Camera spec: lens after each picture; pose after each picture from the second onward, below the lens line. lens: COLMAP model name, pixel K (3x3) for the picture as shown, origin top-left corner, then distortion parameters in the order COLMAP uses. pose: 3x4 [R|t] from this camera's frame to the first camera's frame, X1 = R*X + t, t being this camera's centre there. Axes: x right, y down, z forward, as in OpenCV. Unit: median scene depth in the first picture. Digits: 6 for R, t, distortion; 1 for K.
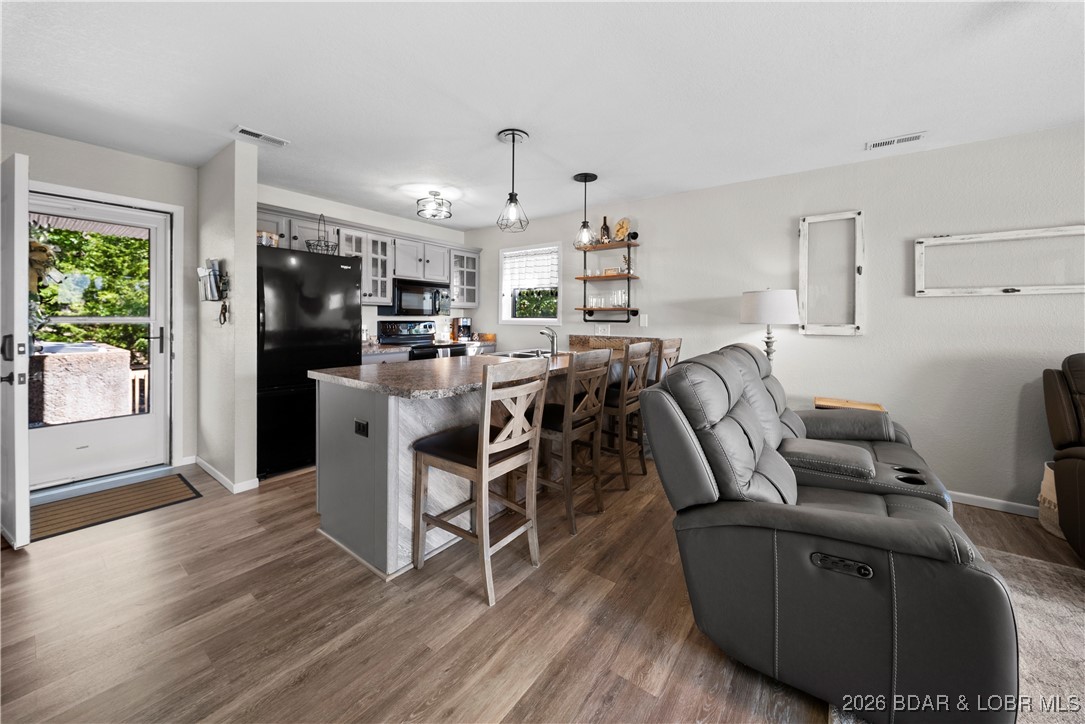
lens RADIAL K [[392.5, 0, 542.5], [0, 392.5, 325.6], [0, 0, 1]] dist [-0.007295, -0.002136]
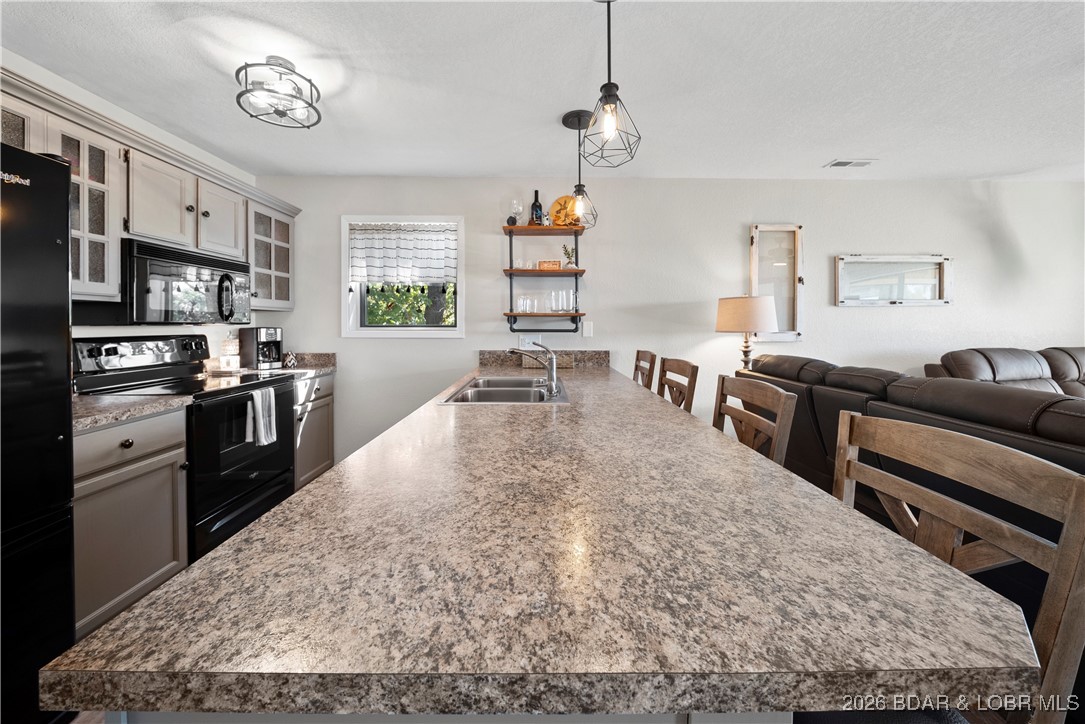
lens RADIAL K [[392.5, 0, 541.1], [0, 392.5, 327.2], [0, 0, 1]] dist [-0.007295, -0.002136]
pose [[0.798368, -0.010928, 0.602071, -0.279623], [0.016724, 0.999852, -0.004029, -0.014547], [-0.601938, 0.013286, 0.798433, 0.396023]]
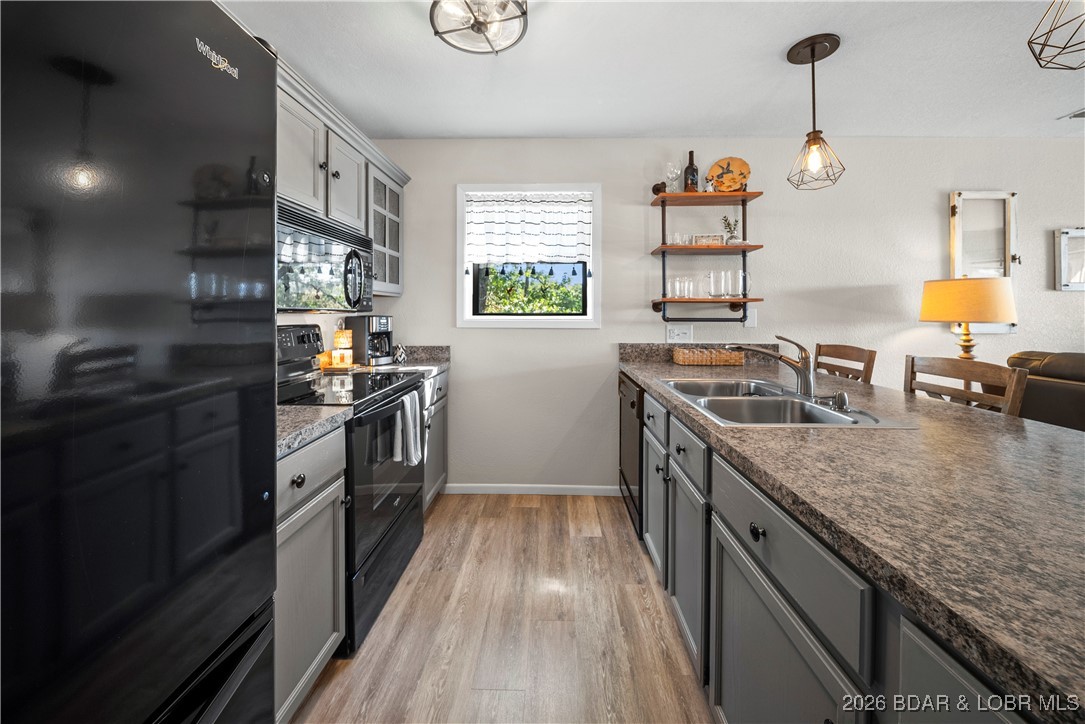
lens RADIAL K [[392.5, 0, 531.2], [0, 392.5, 312.7], [0, 0, 1]] dist [-0.007295, -0.002136]
pose [[0.821767, -0.006130, 0.569791, -0.396124], [0.015145, 0.999824, -0.011086, -0.019528], [-0.569623, 0.017739, 0.821715, 0.627893]]
